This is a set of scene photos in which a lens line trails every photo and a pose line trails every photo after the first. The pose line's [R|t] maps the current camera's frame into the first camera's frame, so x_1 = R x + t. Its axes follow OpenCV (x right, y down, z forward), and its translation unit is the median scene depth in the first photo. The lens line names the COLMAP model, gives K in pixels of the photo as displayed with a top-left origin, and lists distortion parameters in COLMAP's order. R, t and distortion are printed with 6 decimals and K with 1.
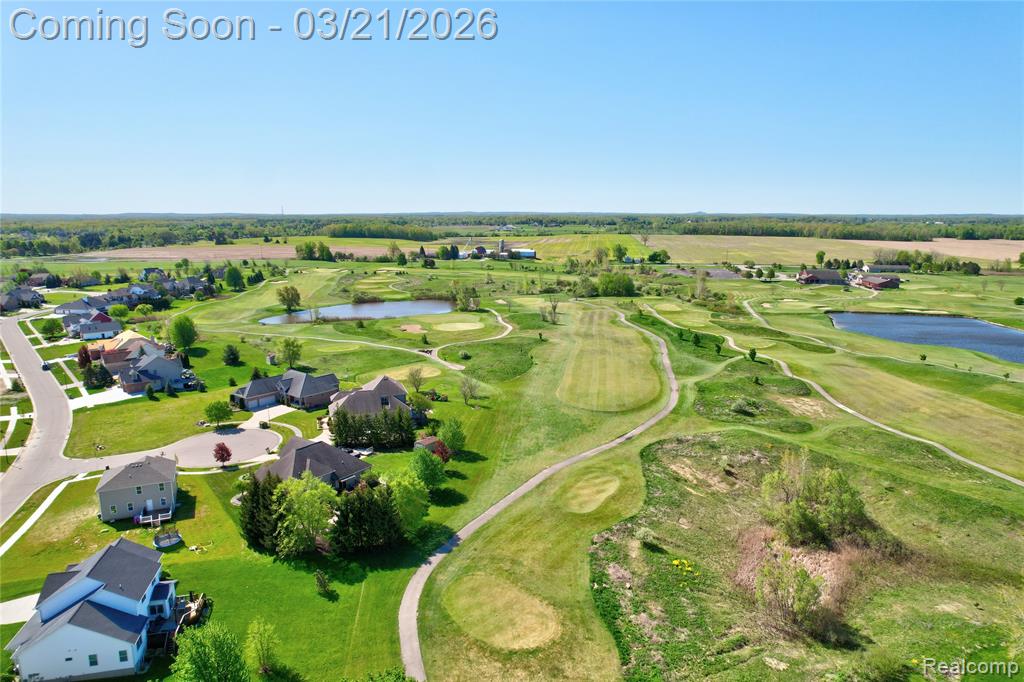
lens RADIAL K [[653.5, 0, 512.0], [0, 653.5, 341.0], [0, 0, 1]] dist [-0.081985, 0.077936]
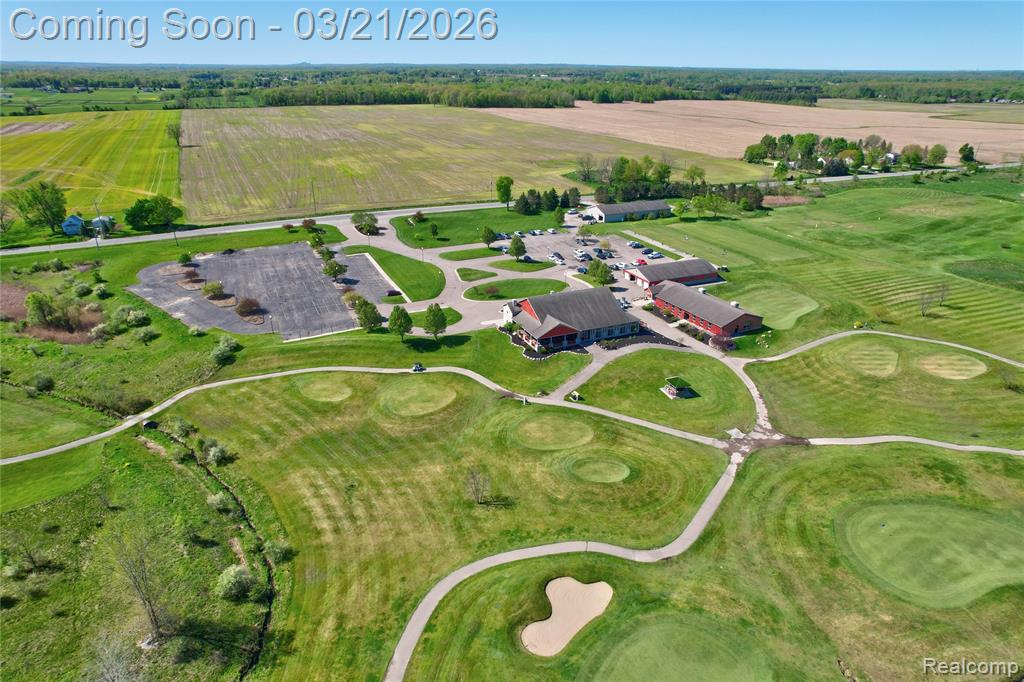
lens RADIAL K [[653.5, 0, 512.0], [0, 653.5, 341.0], [0, 0, 1]] dist [-0.081985, 0.077936]
pose [[0.844991, -0.206417, 0.493337, 0.219086], [0.097306, 0.966451, 0.237706, -0.135589], [-0.525853, -0.152855, 0.836728, 0.570258]]
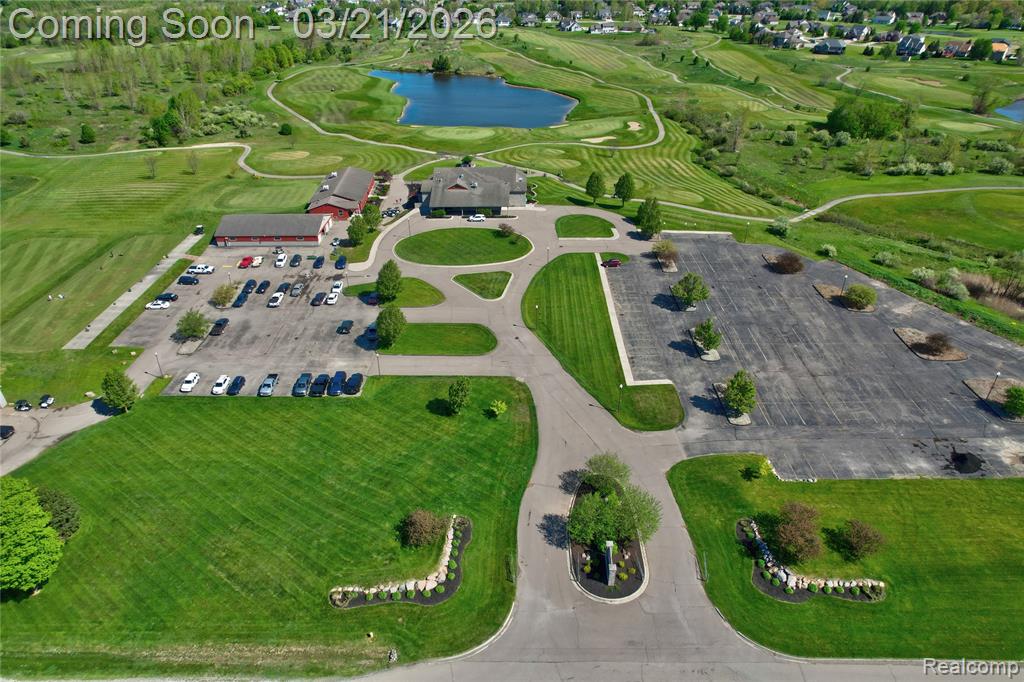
lens RADIAL K [[653.5, 0, 512.0], [0, 653.5, 341.0], [0, 0, 1]] dist [-0.081985, 0.077936]
pose [[-0.991665, 0.072837, -0.106282, 0.397102], [-0.018148, 0.737699, 0.674886, -0.232980], [0.127561, 0.671190, -0.730228, 1.062926]]
